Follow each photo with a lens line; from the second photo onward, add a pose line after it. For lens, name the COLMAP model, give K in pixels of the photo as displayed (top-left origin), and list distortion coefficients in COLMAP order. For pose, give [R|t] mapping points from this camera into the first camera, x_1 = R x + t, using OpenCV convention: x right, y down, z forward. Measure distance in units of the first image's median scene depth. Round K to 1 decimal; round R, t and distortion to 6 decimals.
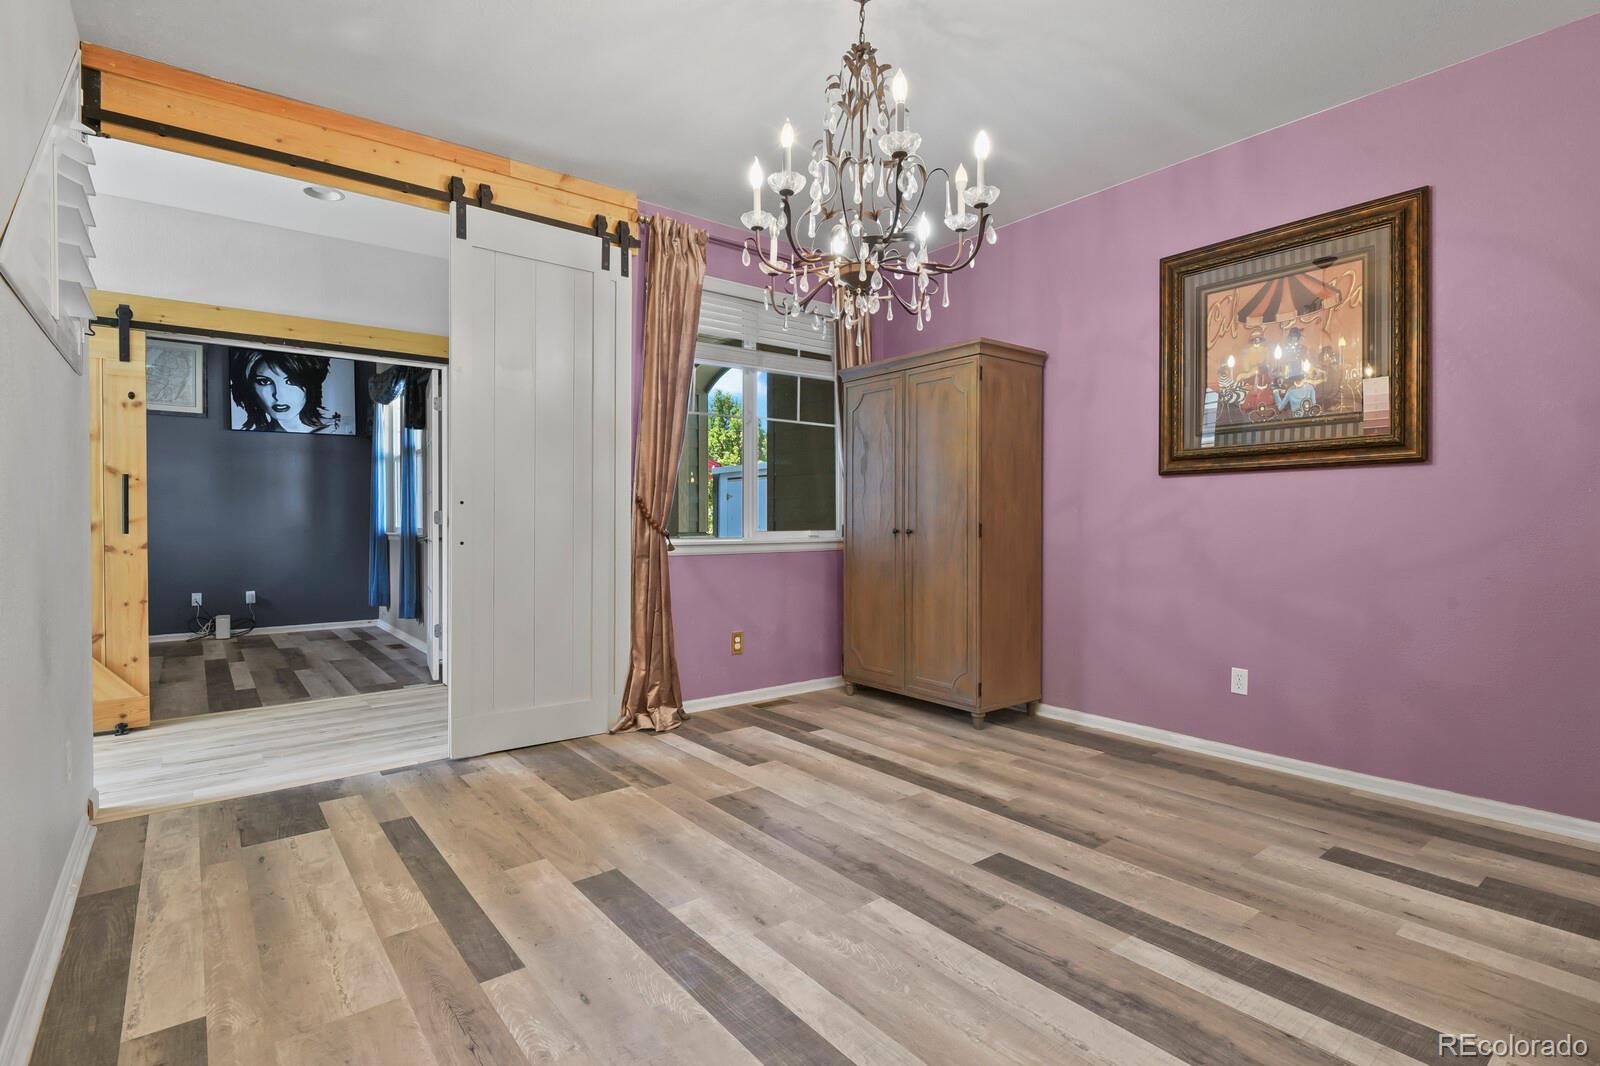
lens RADIAL K [[770.6, 0, 811.1], [0, 770.6, 530.4], [0, 0, 1]] dist [-0.000459, -0.006425]
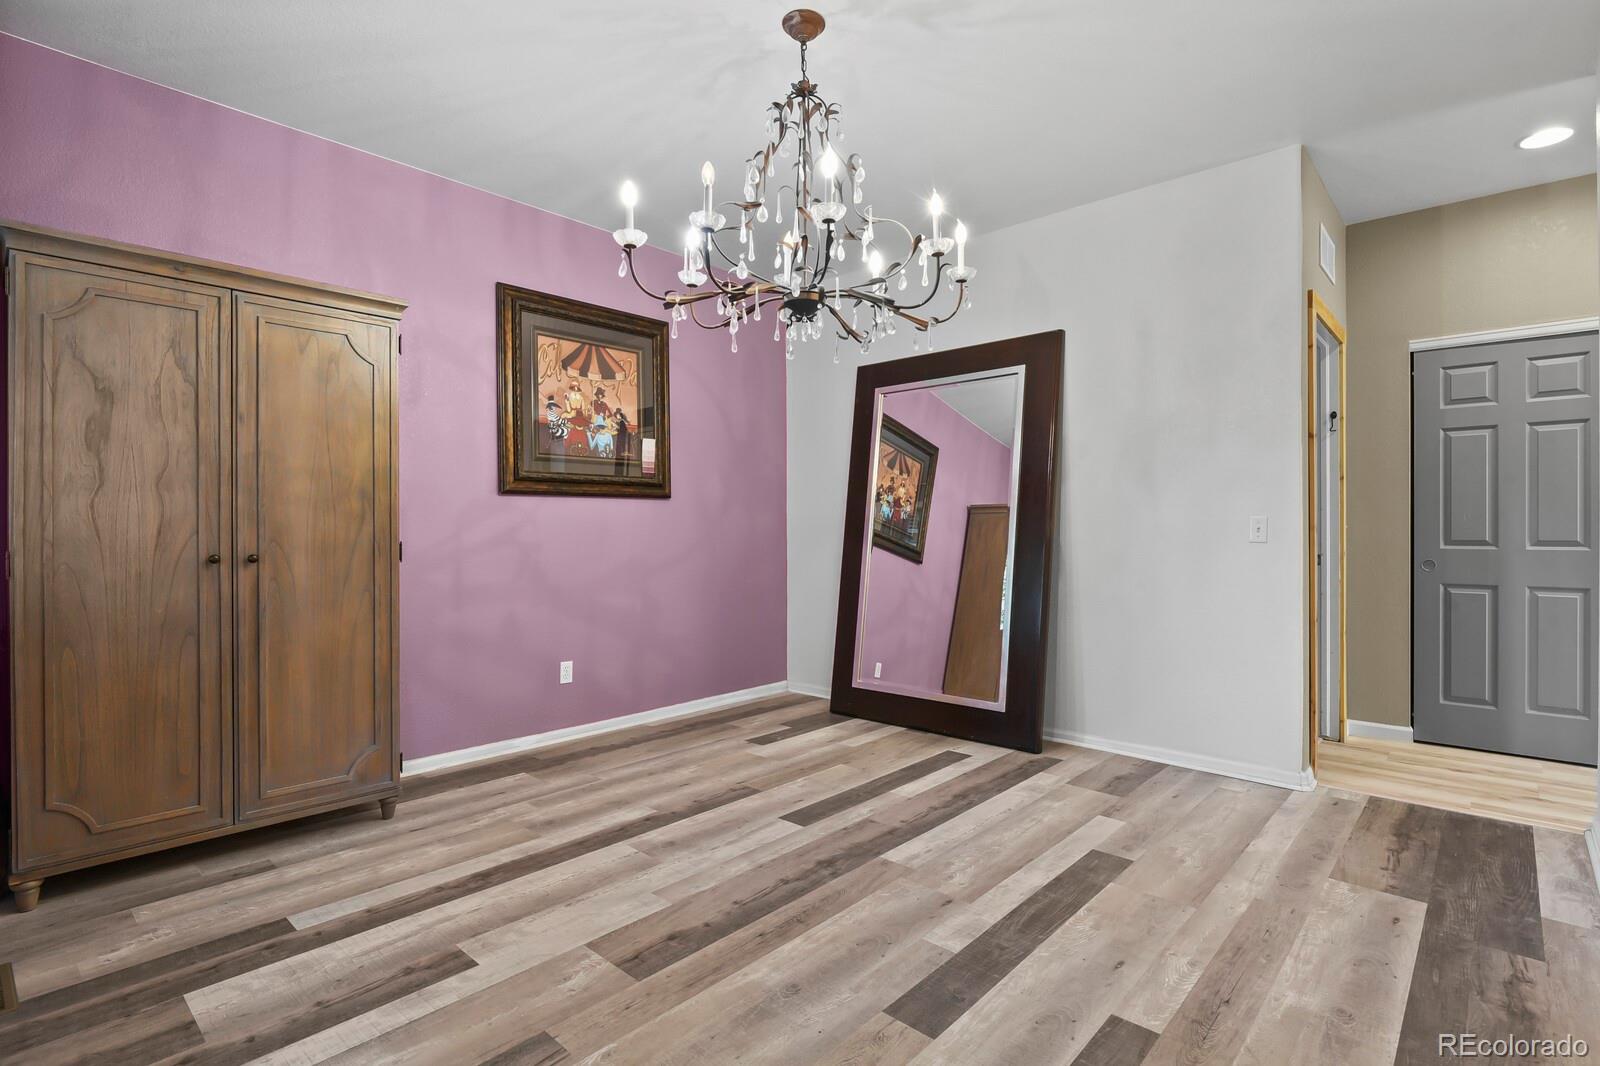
lens RADIAL K [[770.6, 0, 811.1], [0, 770.6, 530.4], [0, 0, 1]] dist [-0.000459, -0.006425]
pose [[-0.157092, 0.000013, 0.987584, -0.774731], [0.016505, 0.999860, 0.002612, -0.021930], [-0.987446, 0.016710, -0.157070, 0.934838]]
